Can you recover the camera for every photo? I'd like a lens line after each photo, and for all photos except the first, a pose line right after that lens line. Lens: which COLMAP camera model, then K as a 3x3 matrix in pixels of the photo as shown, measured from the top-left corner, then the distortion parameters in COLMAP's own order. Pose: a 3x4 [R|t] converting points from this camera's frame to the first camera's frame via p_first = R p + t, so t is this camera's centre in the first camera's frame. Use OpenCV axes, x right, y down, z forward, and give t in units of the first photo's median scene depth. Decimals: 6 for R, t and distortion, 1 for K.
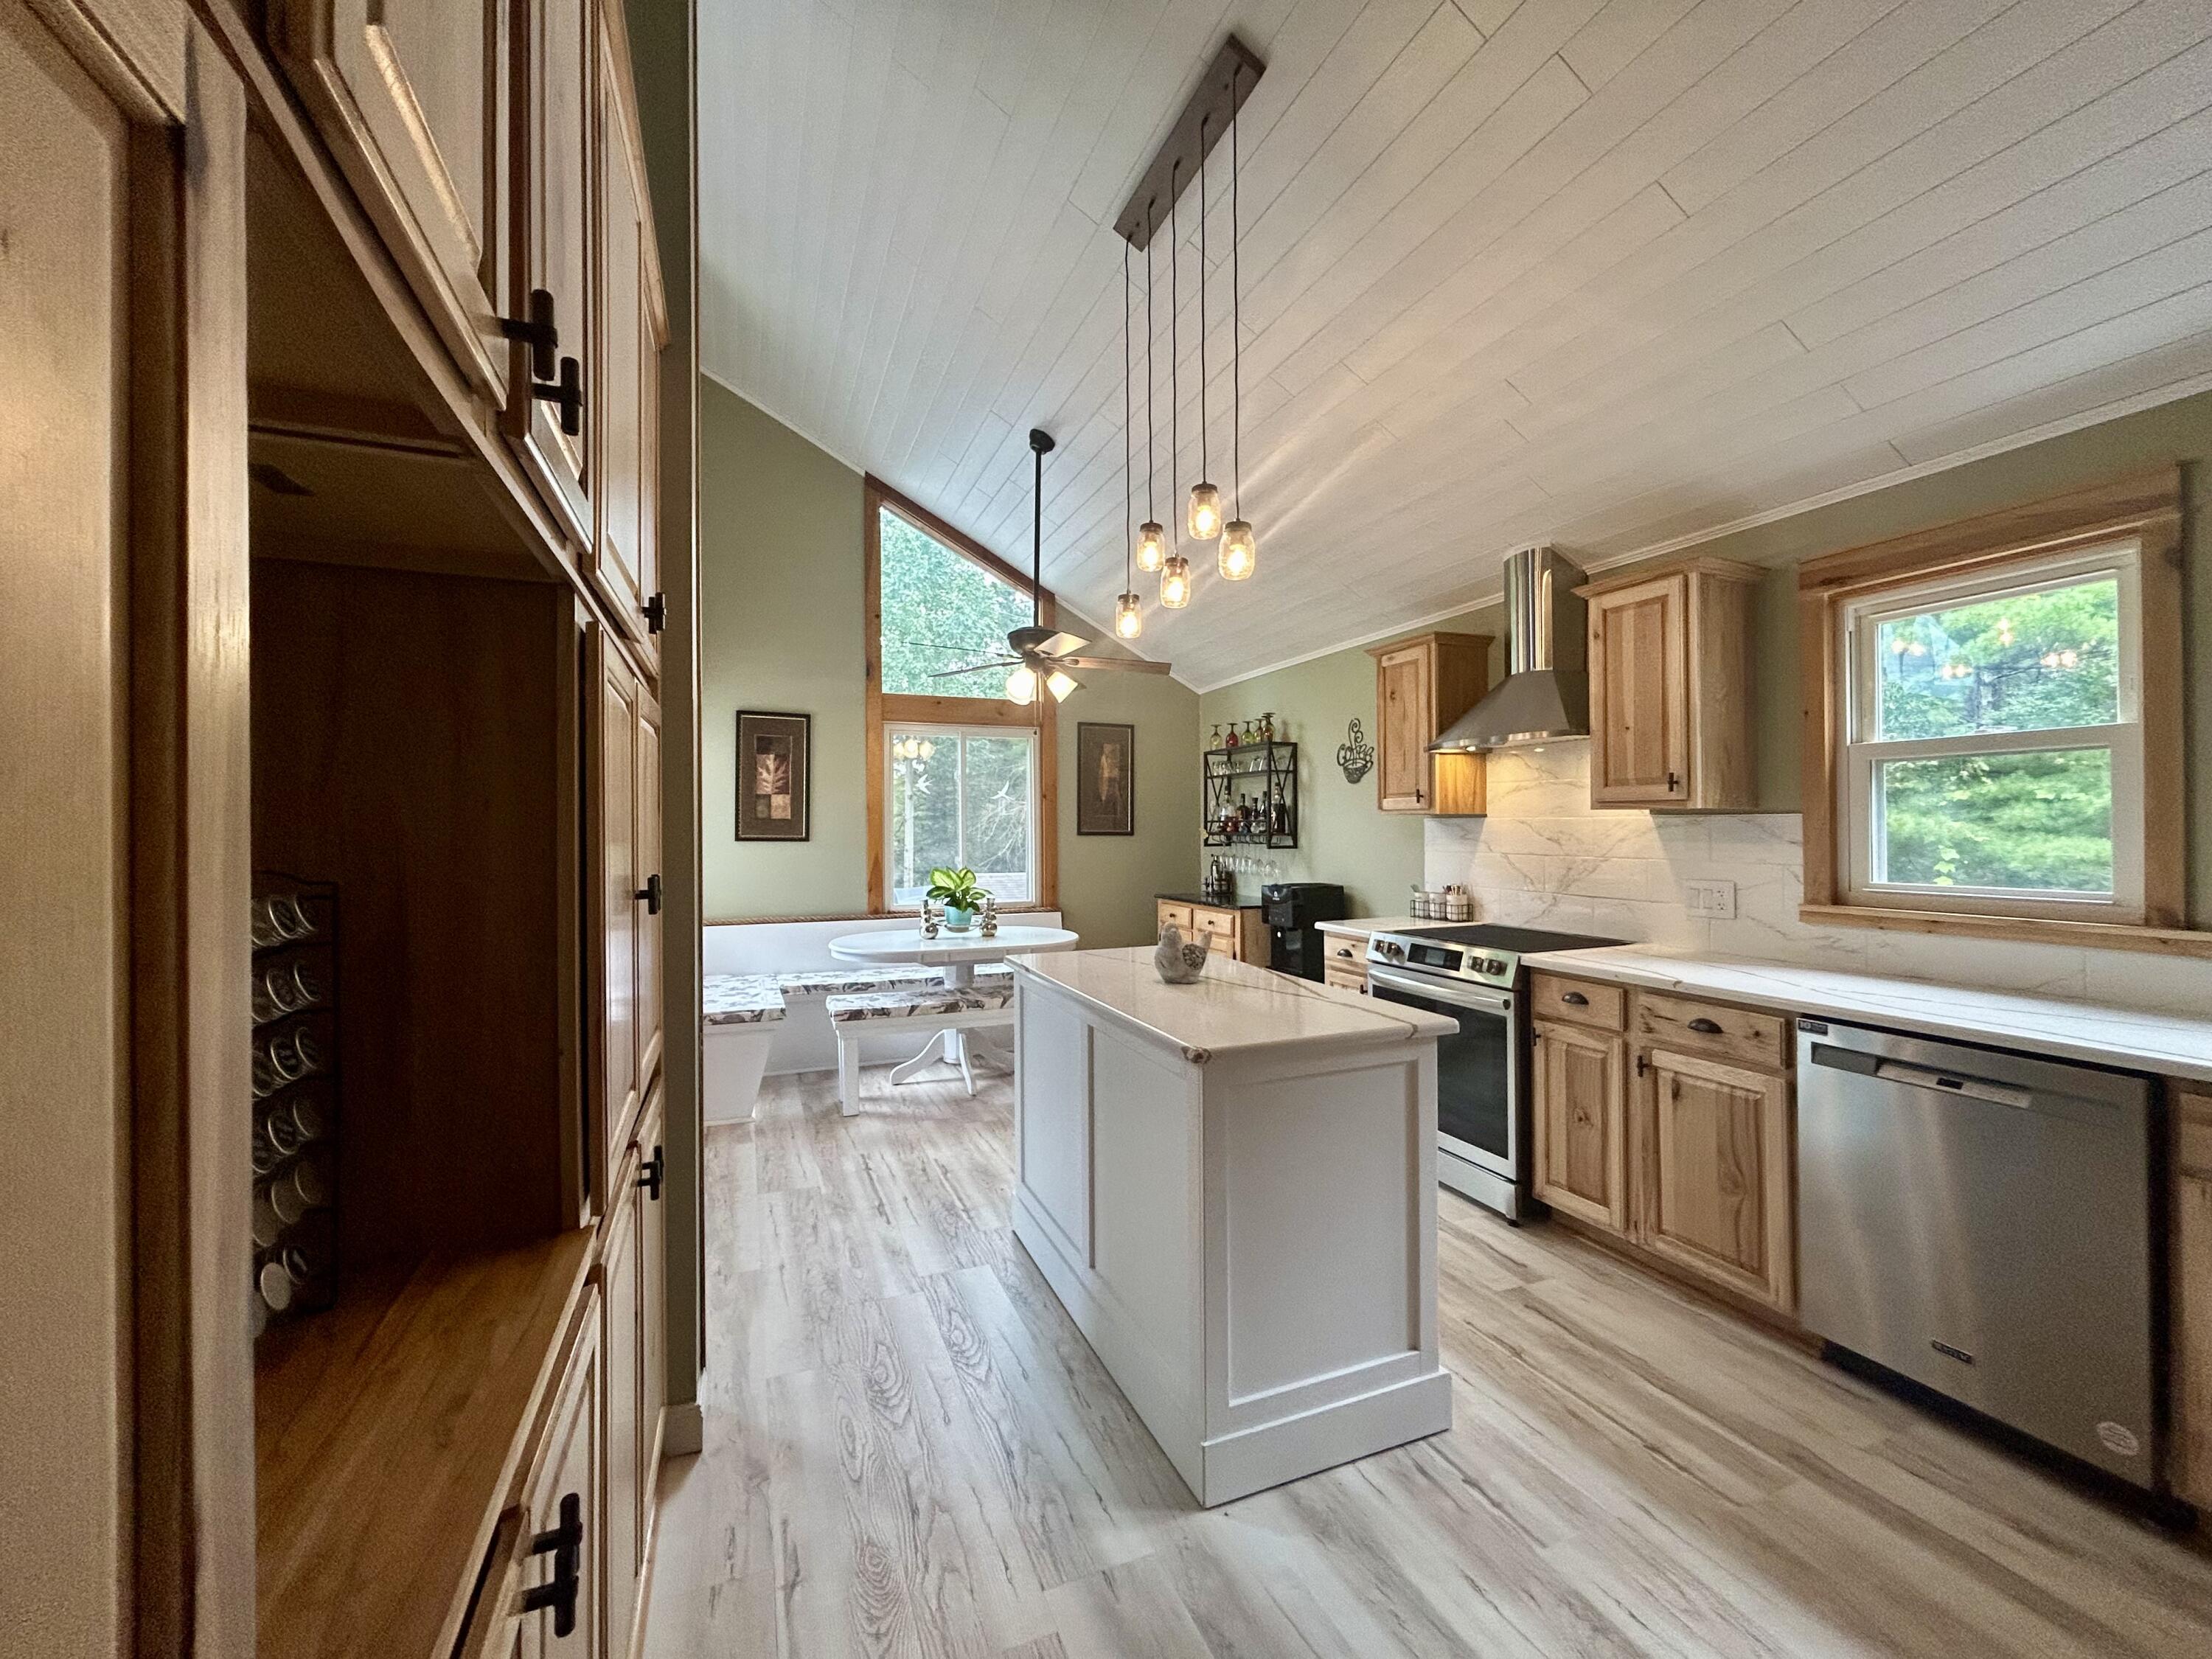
lens RADIAL K [[894.5, 0, 1109.3], [0, 894.5, 828.1], [0, 0, 1]] dist [-0.000784, 0.000127]
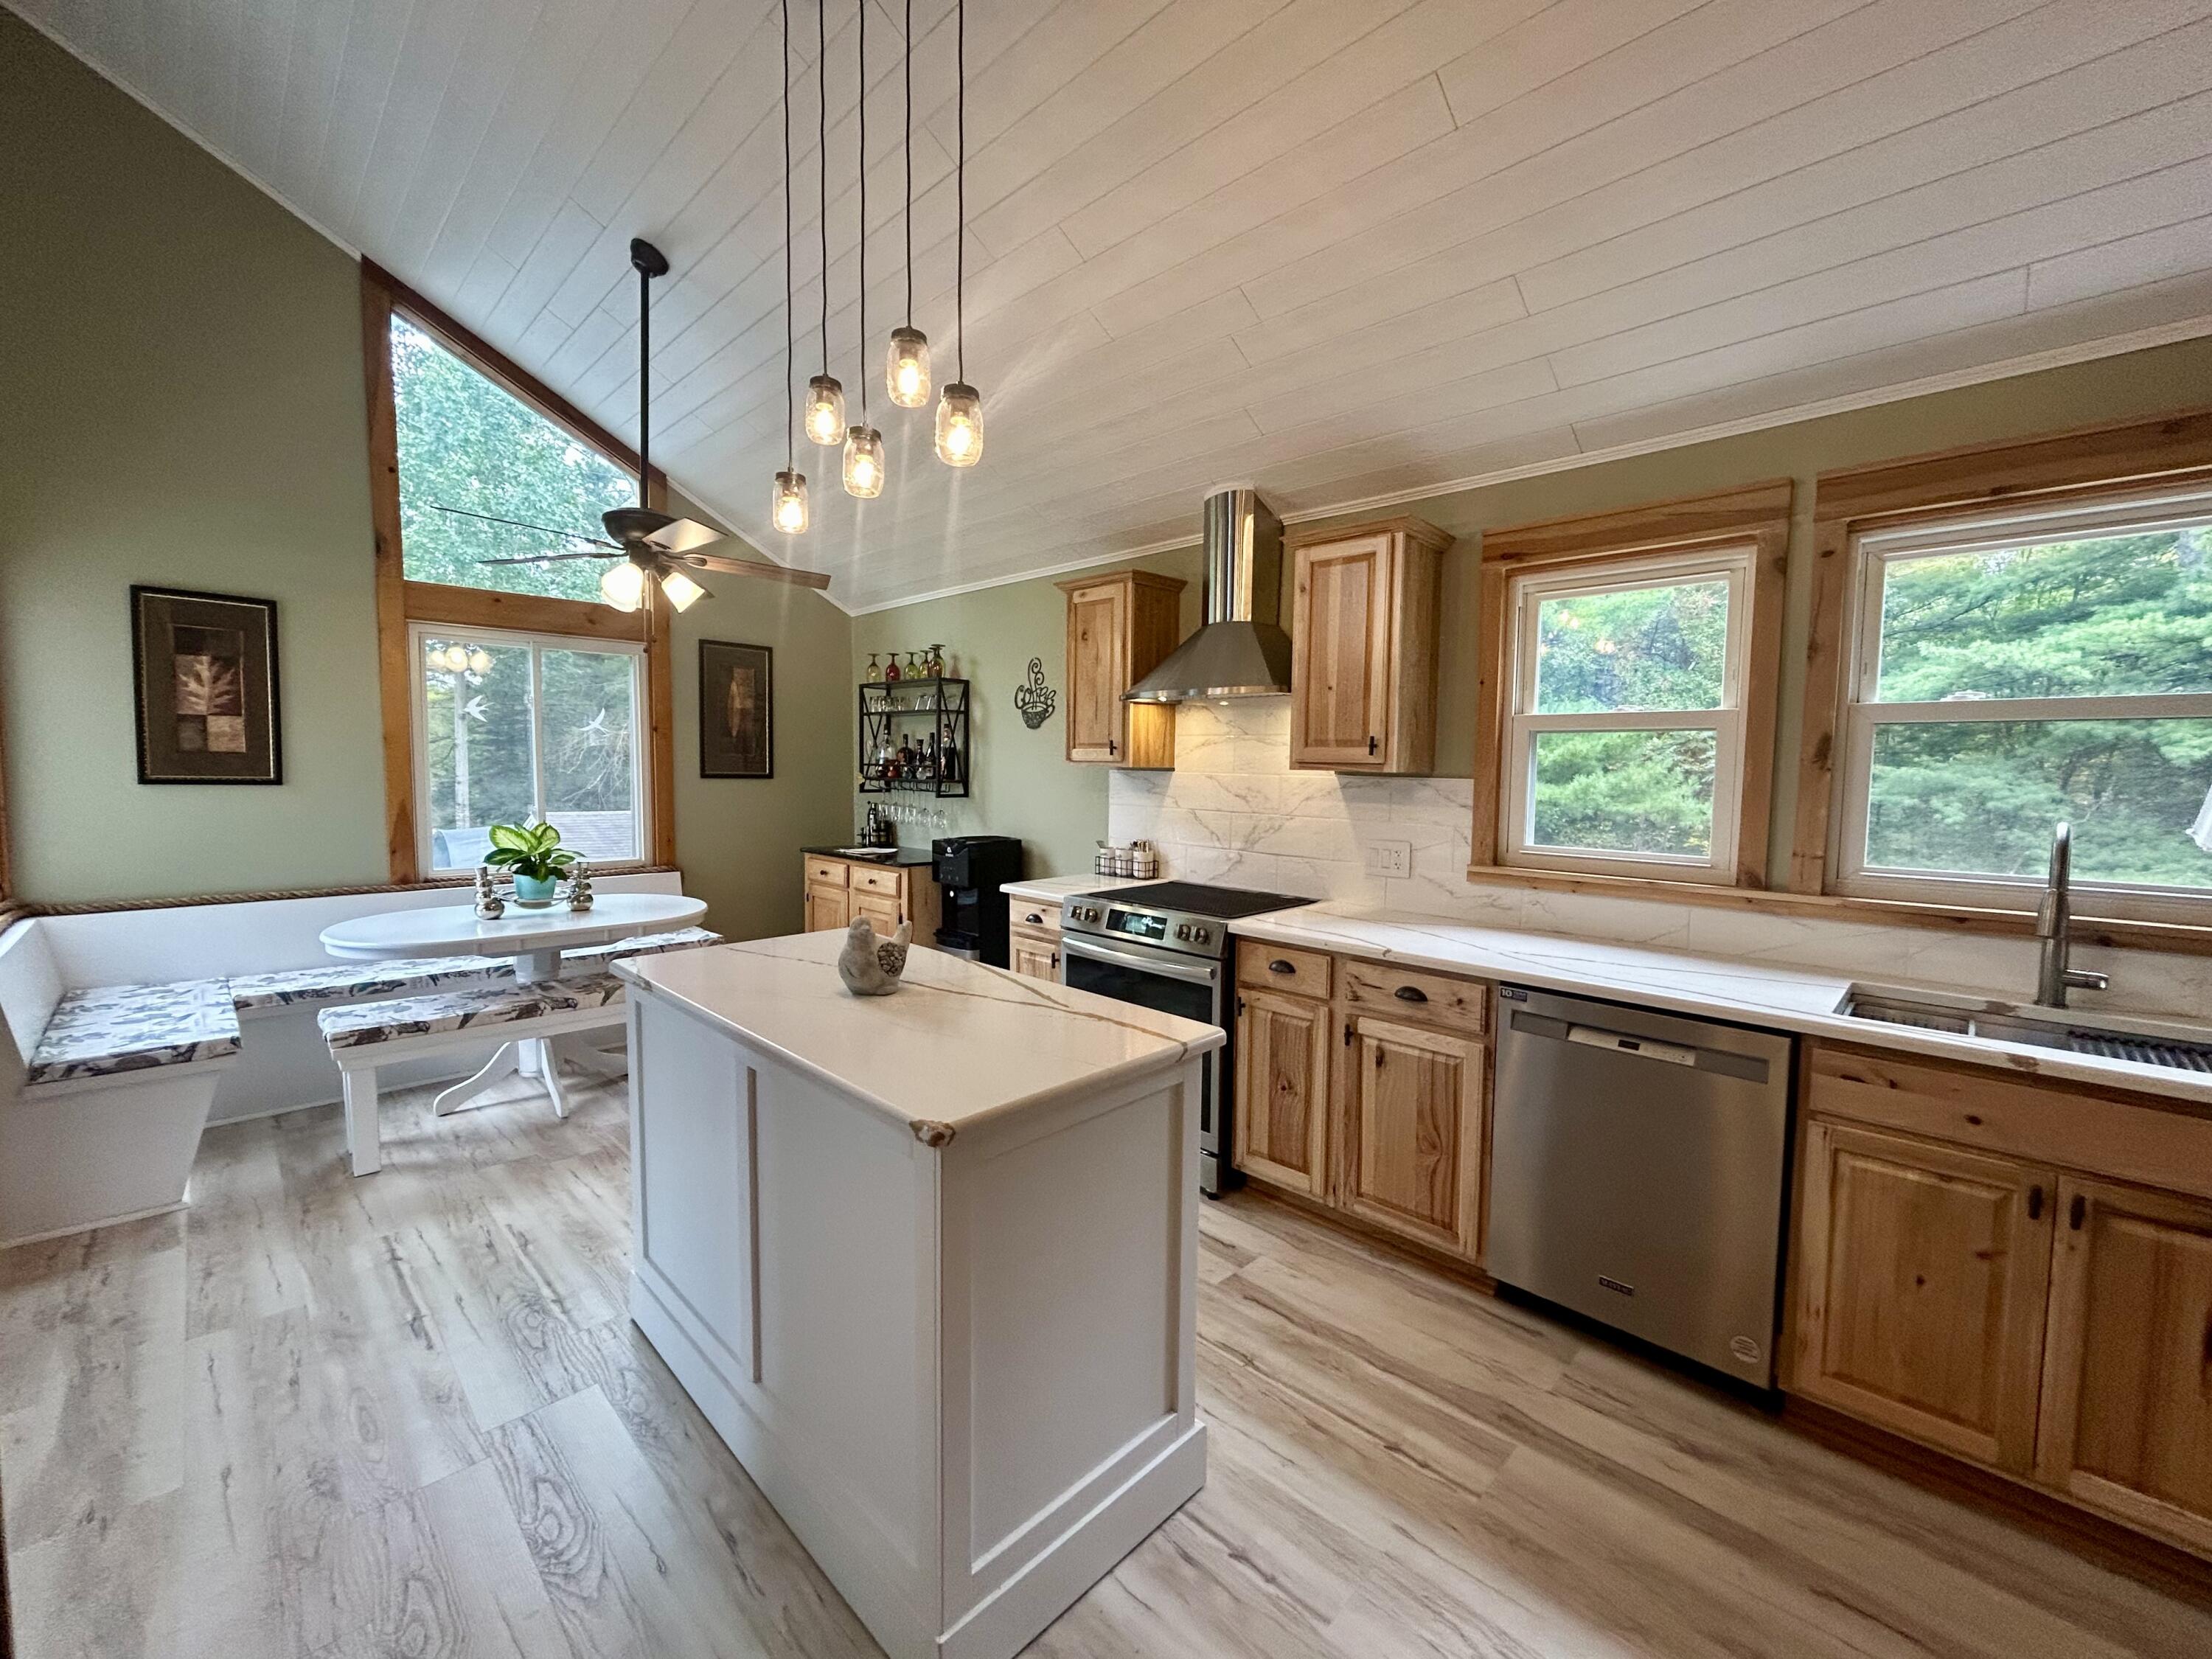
lens RADIAL K [[894.5, 0, 1109.3], [0, 894.5, 828.1], [0, 0, 1]] dist [-0.000784, 0.000127]
pose [[0.919264, -0.010964, 0.393489, -0.029501], [-0.018537, 0.997297, 0.071093, -0.023307], [-0.393205, -0.072648, 0.916576, 0.182155]]
